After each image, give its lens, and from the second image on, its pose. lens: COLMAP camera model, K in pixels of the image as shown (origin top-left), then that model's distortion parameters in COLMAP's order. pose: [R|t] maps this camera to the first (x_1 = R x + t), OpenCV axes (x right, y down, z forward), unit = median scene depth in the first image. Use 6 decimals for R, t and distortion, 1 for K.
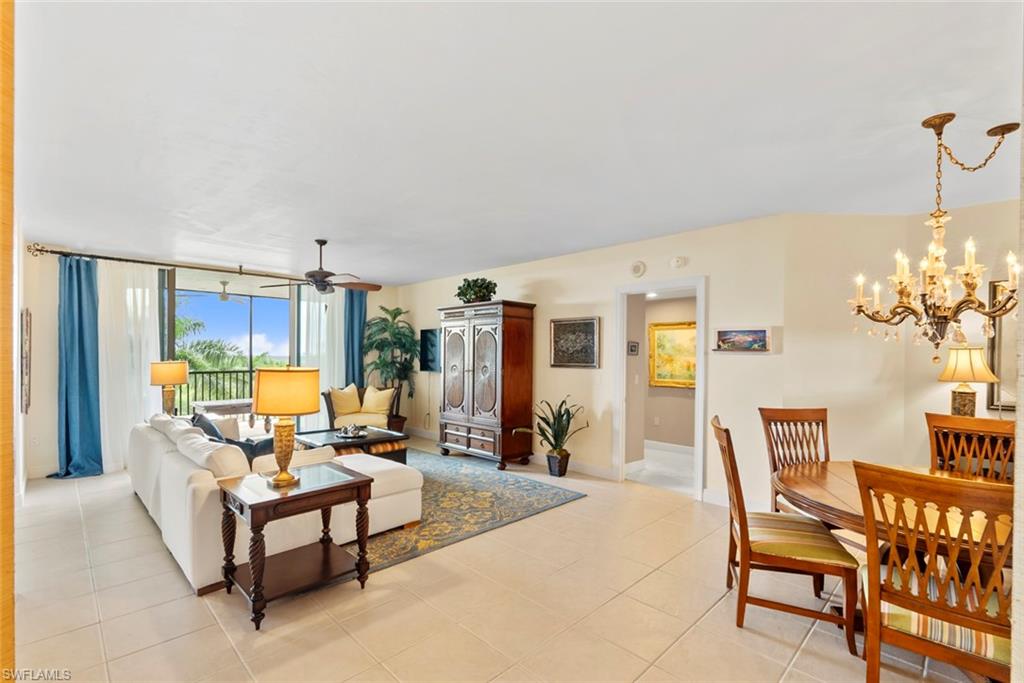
lens RADIAL K [[450.2, 0, 524.5], [0, 450.2, 361.2], [0, 0, 1]] dist [0.003057, -0.001682]
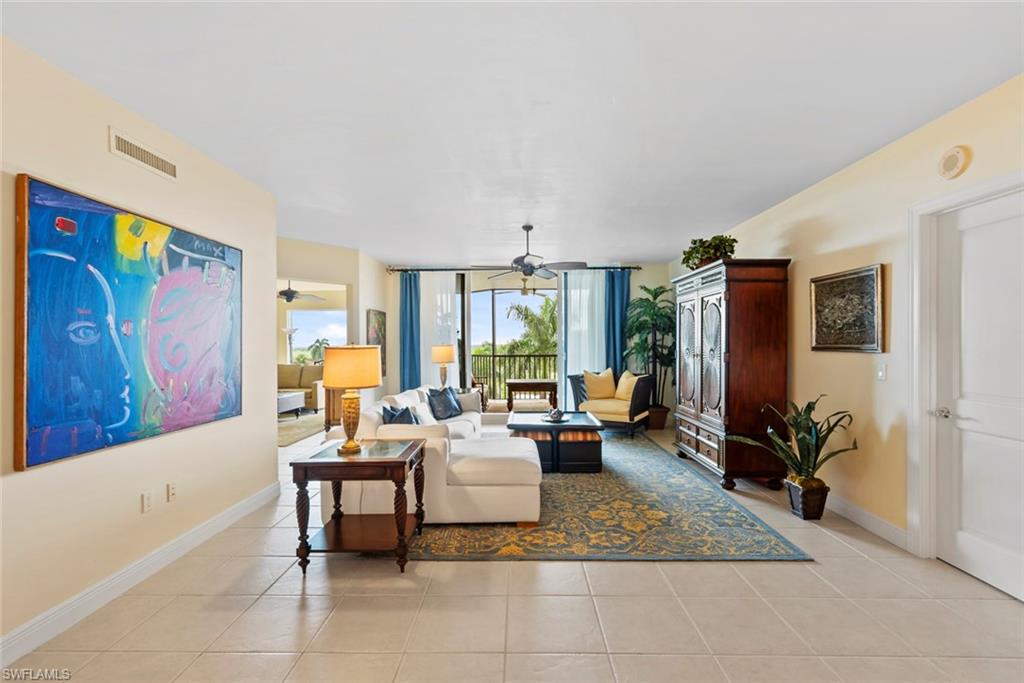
lens RADIAL K [[450.2, 0, 515.8], [0, 450.2, 347.9], [0, 0, 1]] dist [0.003057, -0.001682]
pose [[0.695215, -0.001308, -0.718800, 0.251356], [0.000913, 0.999999, -0.000937, 0.009939], [0.718801, -0.000005, 0.695216, 0.245856]]
